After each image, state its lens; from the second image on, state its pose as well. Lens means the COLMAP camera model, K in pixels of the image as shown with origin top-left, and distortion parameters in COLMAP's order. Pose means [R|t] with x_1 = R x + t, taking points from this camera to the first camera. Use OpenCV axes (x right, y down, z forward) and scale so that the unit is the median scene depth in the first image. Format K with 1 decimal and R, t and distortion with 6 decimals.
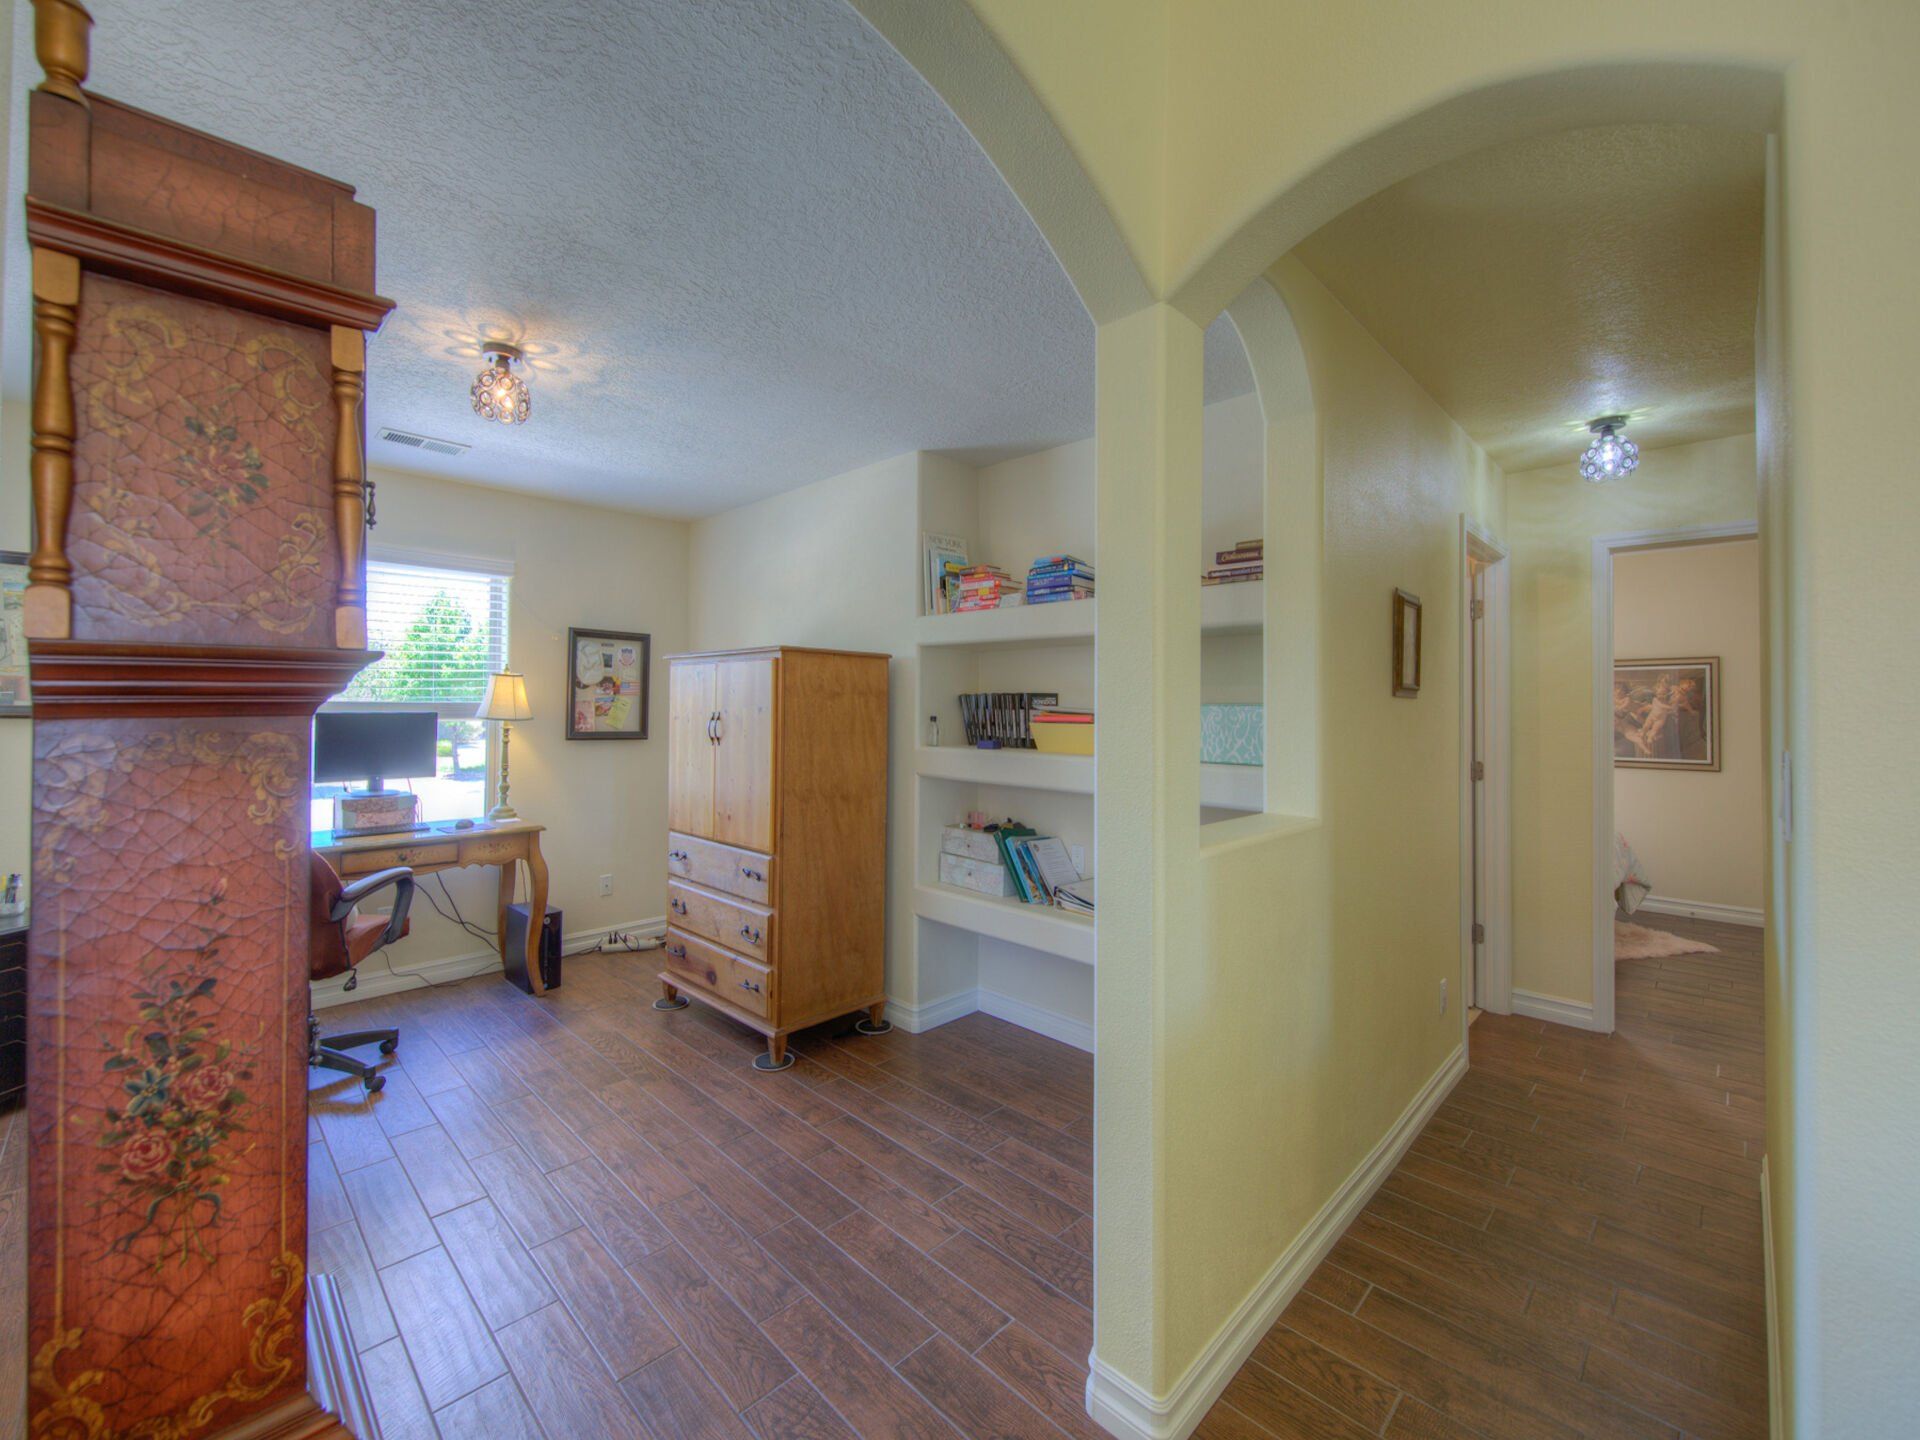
lens RADIAL K [[801.3, 0, 961.1], [0, 801.3, 700.4], [0, 0, 1]] dist [-0.003636, 0.000005]
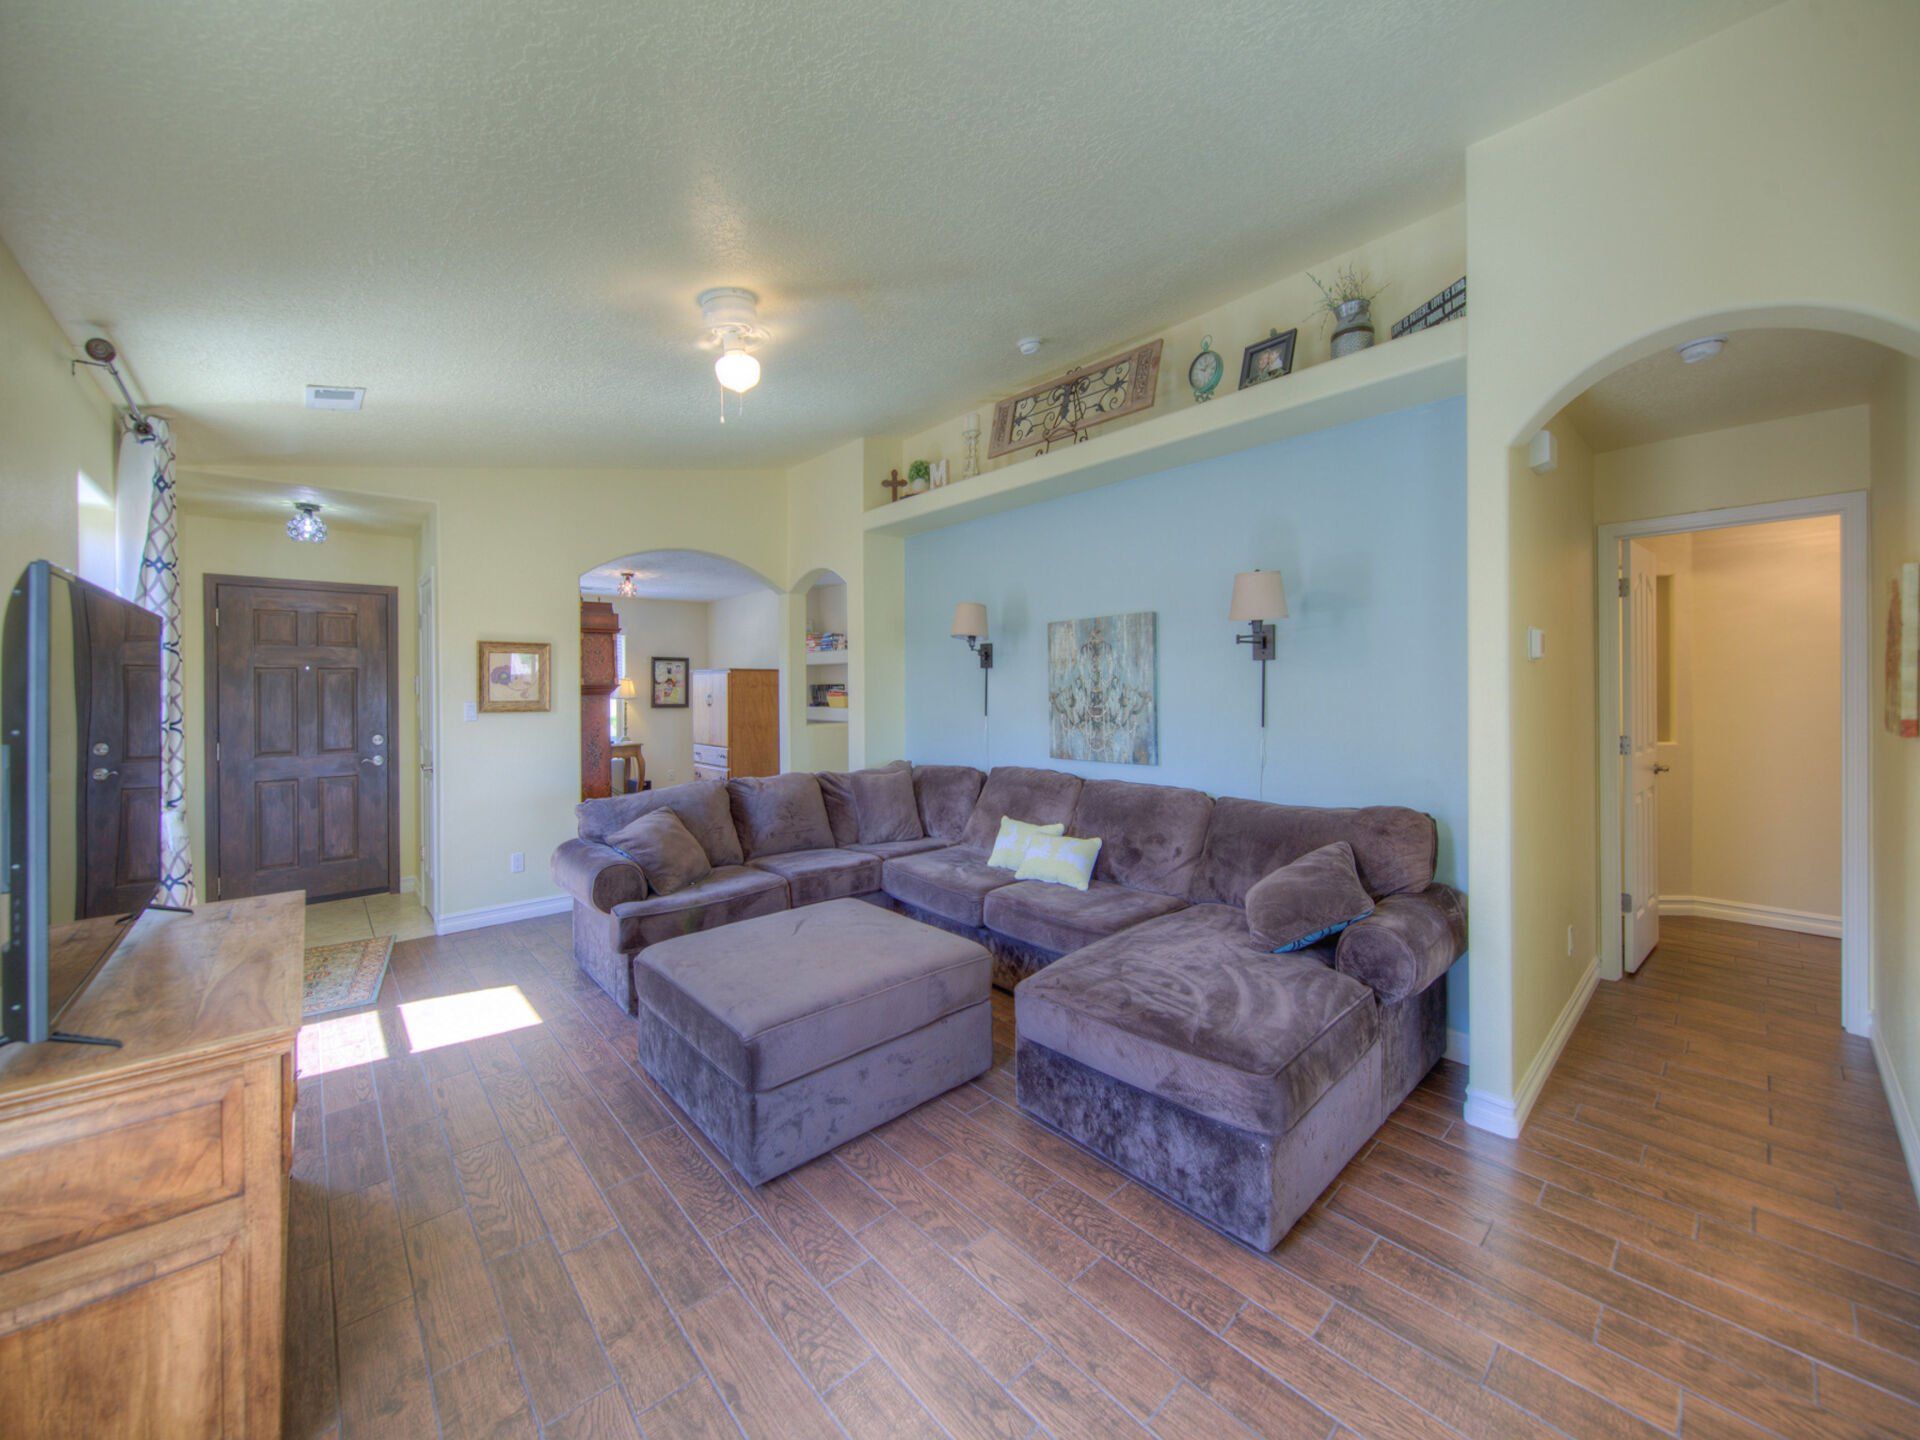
lens RADIAL K [[740.9, 0, 959.4], [0, 740.9, 689.9], [0, 0, 1]] dist [0.003676, -0.003261]
pose [[0.997708, -0.016229, -0.065697, 0.592321], [0.016951, 0.999802, 0.010442, -0.008026], [0.065515, -0.011532, 0.997785, -1.189744]]
